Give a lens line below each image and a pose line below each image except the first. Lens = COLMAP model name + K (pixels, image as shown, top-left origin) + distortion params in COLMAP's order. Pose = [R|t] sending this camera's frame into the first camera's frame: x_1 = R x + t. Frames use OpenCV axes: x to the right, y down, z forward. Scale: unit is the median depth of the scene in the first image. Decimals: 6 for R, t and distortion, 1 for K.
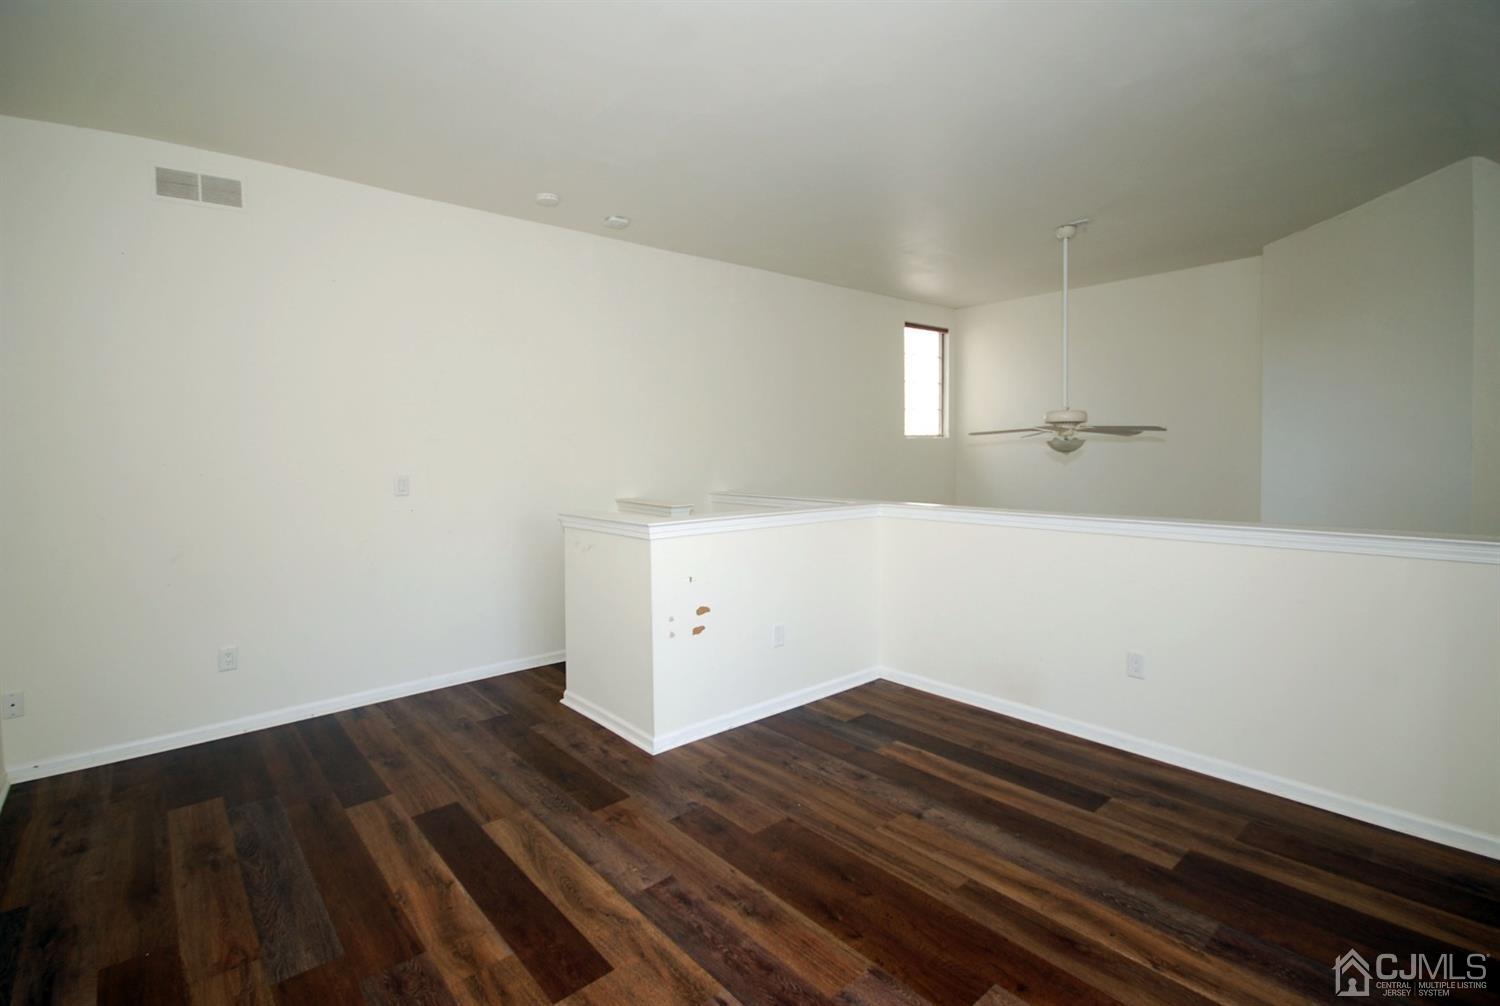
lens RADIAL K [[693.1, 0, 748.0], [0, 693.1, 479.3], [0, 0, 1]] dist [-0.002177, -0.000265]
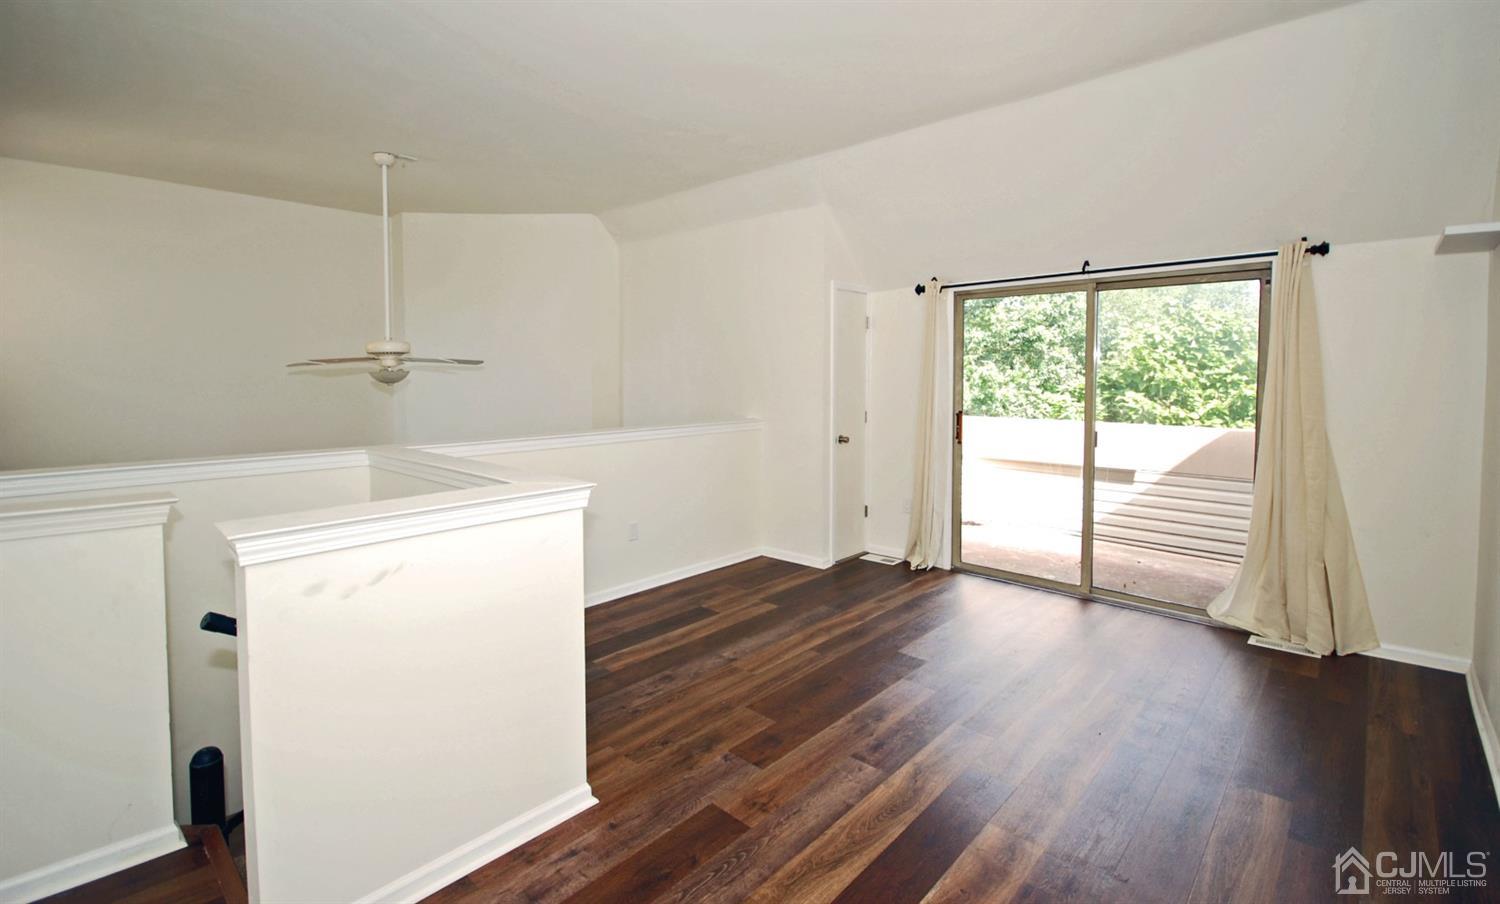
lens RADIAL K [[664.7, 0, 750.5], [0, 664.7, 414.2], [0, 0, 1]] dist [0.000030, 0.000018]
pose [[-0.099455, -0.049748, 0.993798, -0.986386], [0.041055, 0.997694, 0.054052, -0.045838], [-0.994195, 0.046176, -0.097183, 1.065460]]
